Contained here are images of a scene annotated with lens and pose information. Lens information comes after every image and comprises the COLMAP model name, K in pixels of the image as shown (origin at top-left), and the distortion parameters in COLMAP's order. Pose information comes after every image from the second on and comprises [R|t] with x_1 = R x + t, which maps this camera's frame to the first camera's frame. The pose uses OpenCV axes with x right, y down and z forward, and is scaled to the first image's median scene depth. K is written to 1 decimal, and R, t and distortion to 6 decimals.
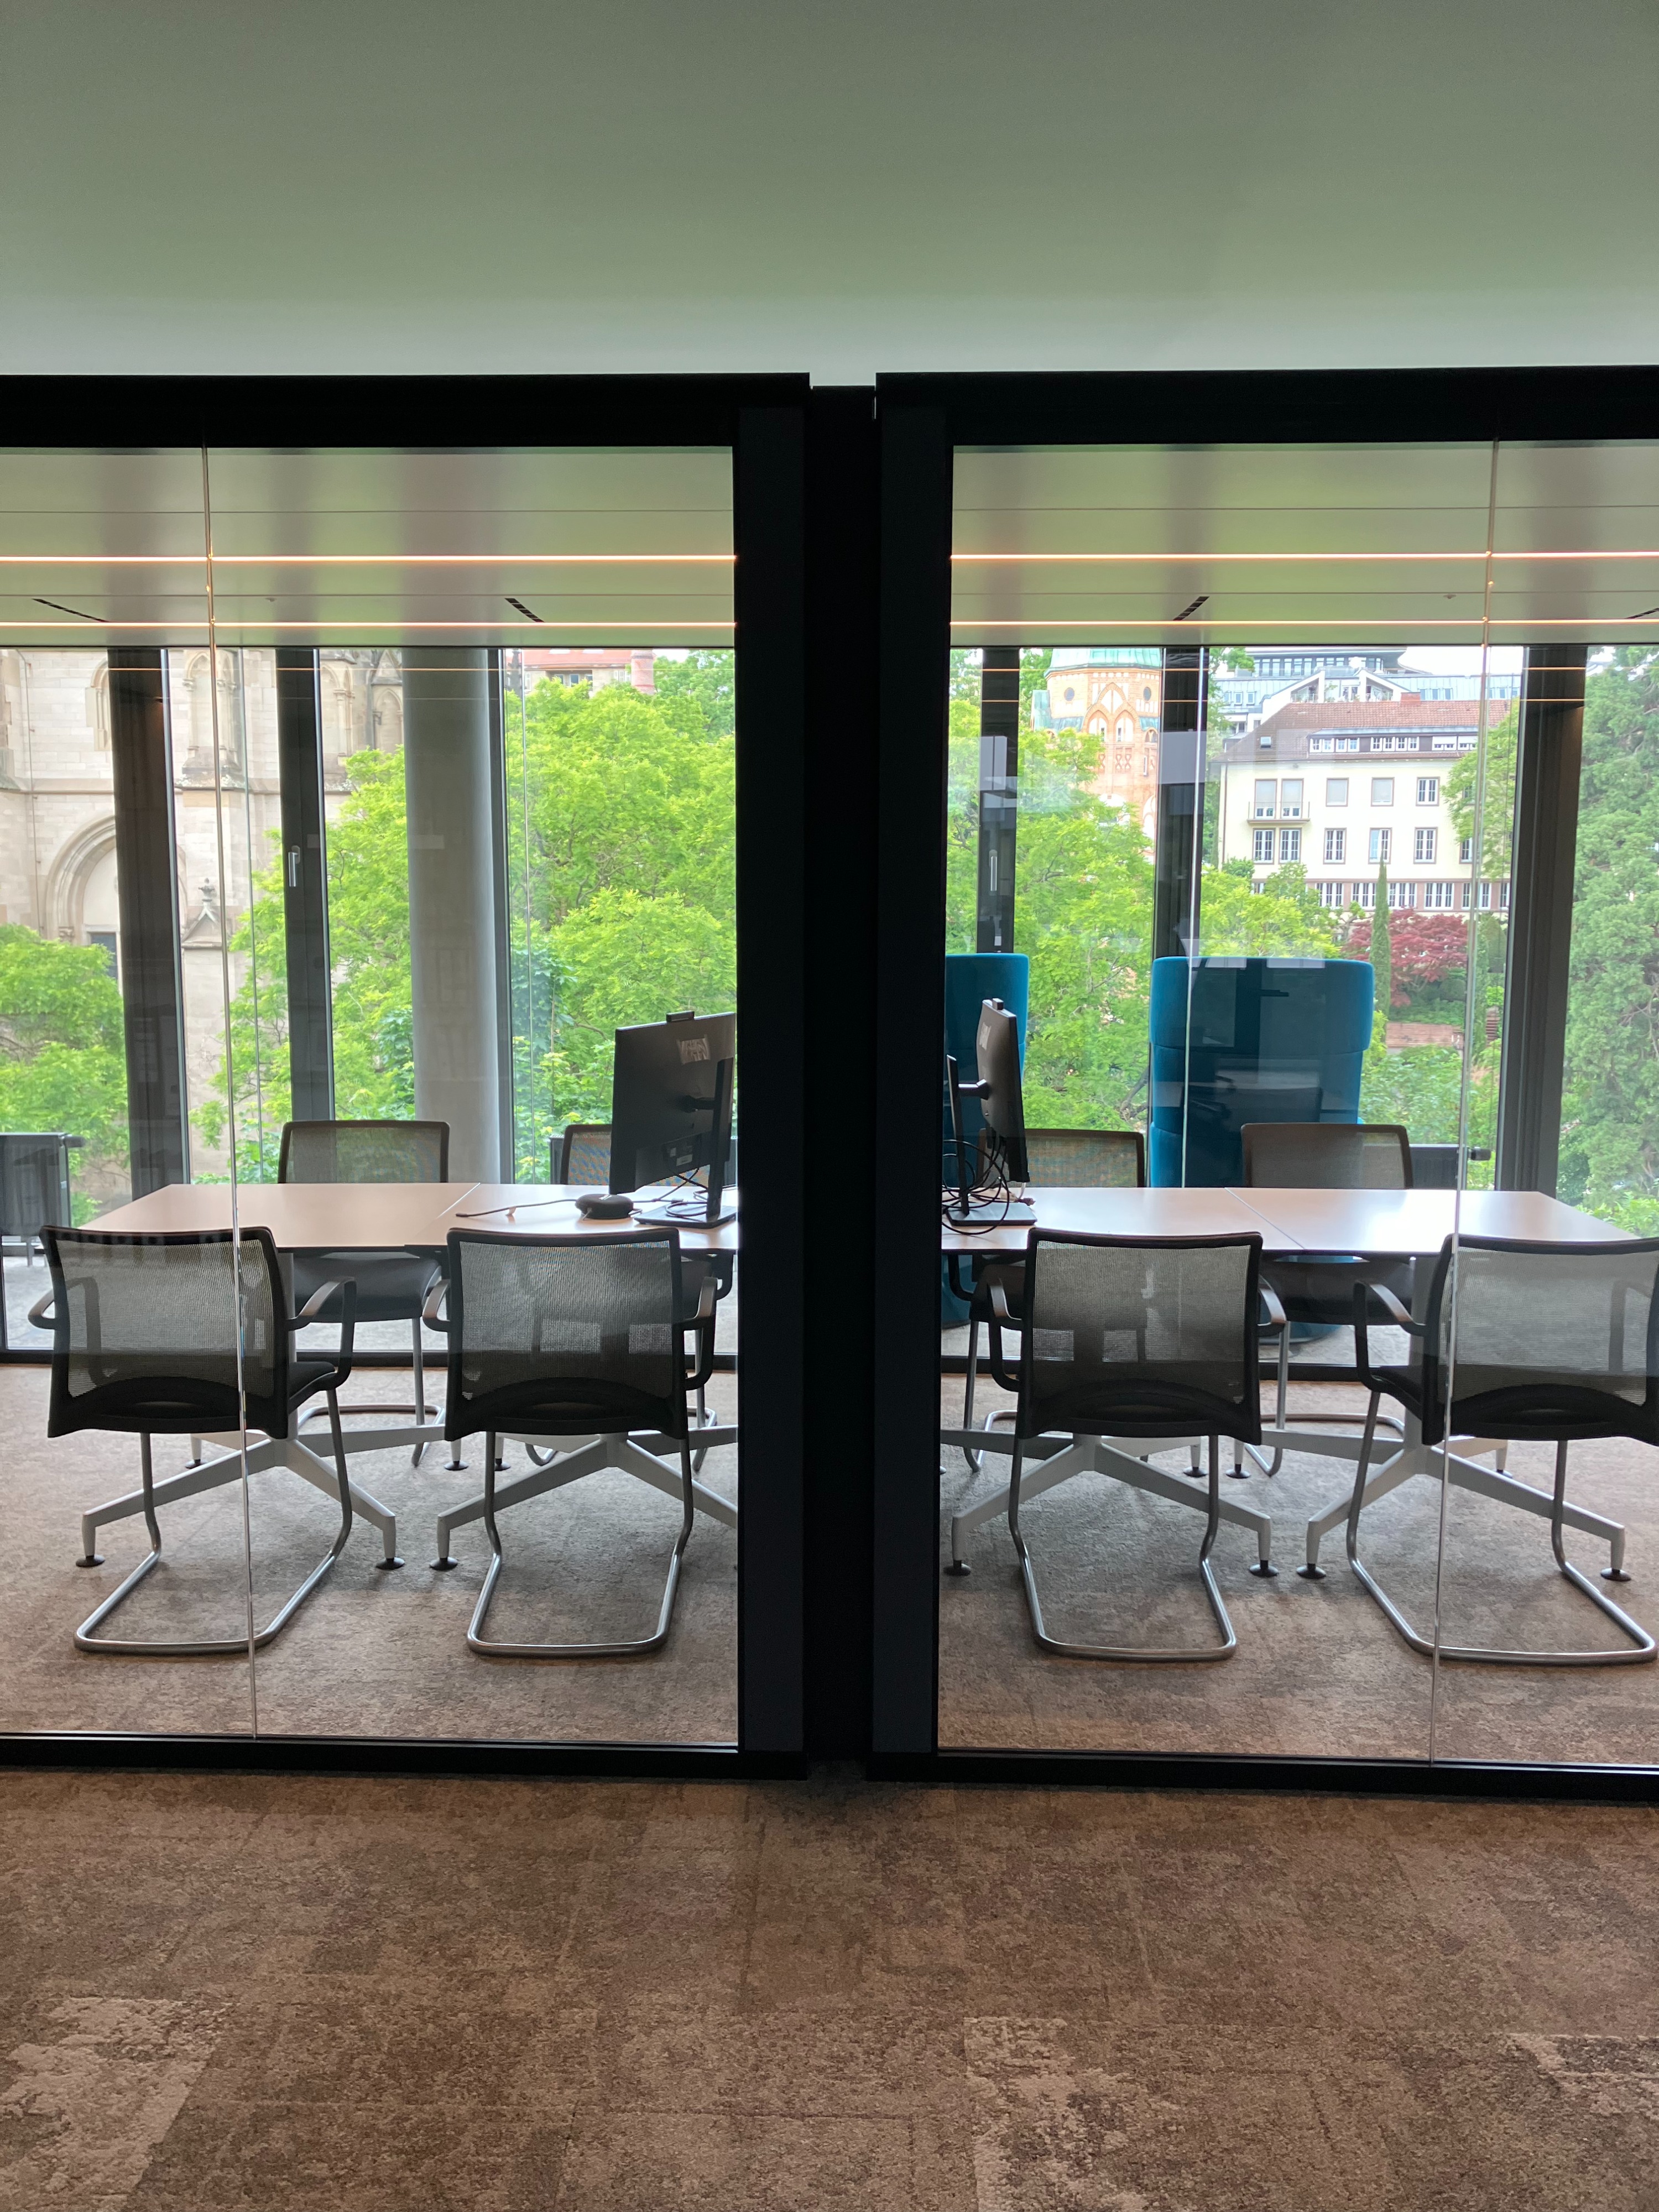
lens RADIAL K [[1825.7, 0, 841.5], [0, 1825.7, 1108.5], [0, 0, 1]] dist [-0.006828, 0.023521]
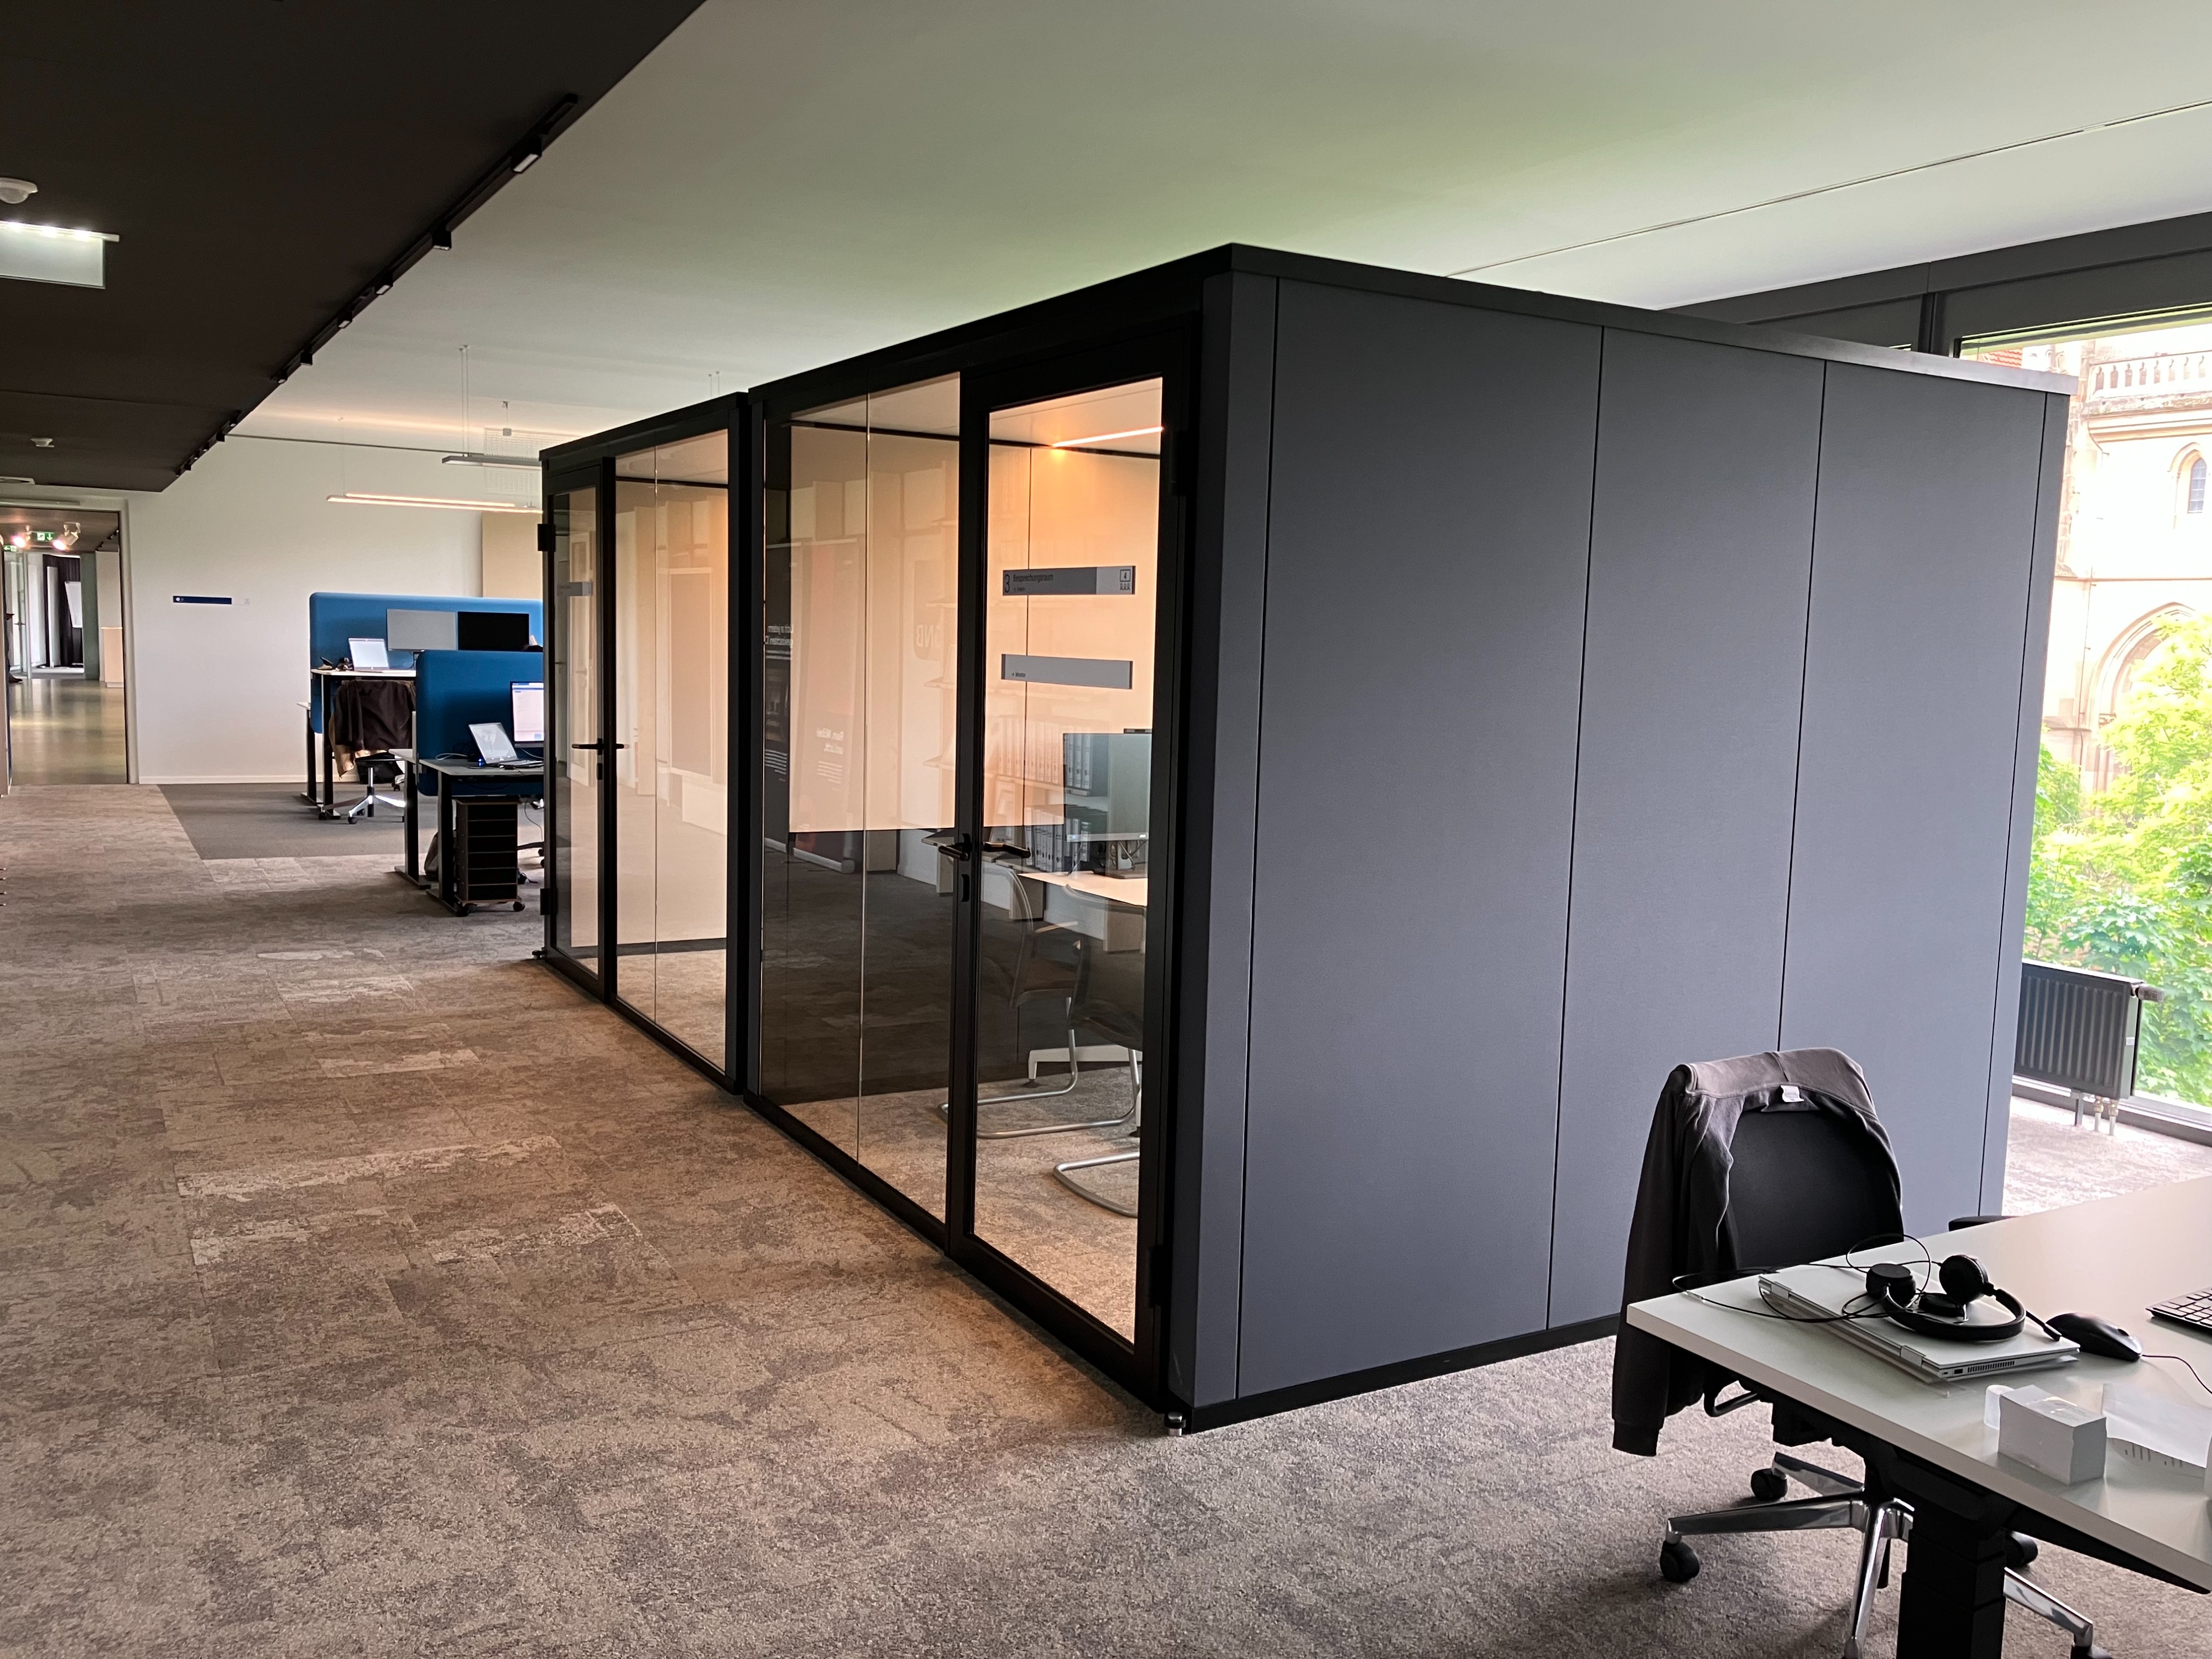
lens RADIAL K [[1825.7, 0, 1108.3], [0, 1825.7, 822.4], [0, 0, 1]] dist [-0.006828, 0.023521]
pose [[0.522063, 0.092542, -0.847871, 2.120015], [-0.126956, 0.991453, 0.030042, -0.036085], [0.843405, 0.091958, 0.529350, 0.327371]]
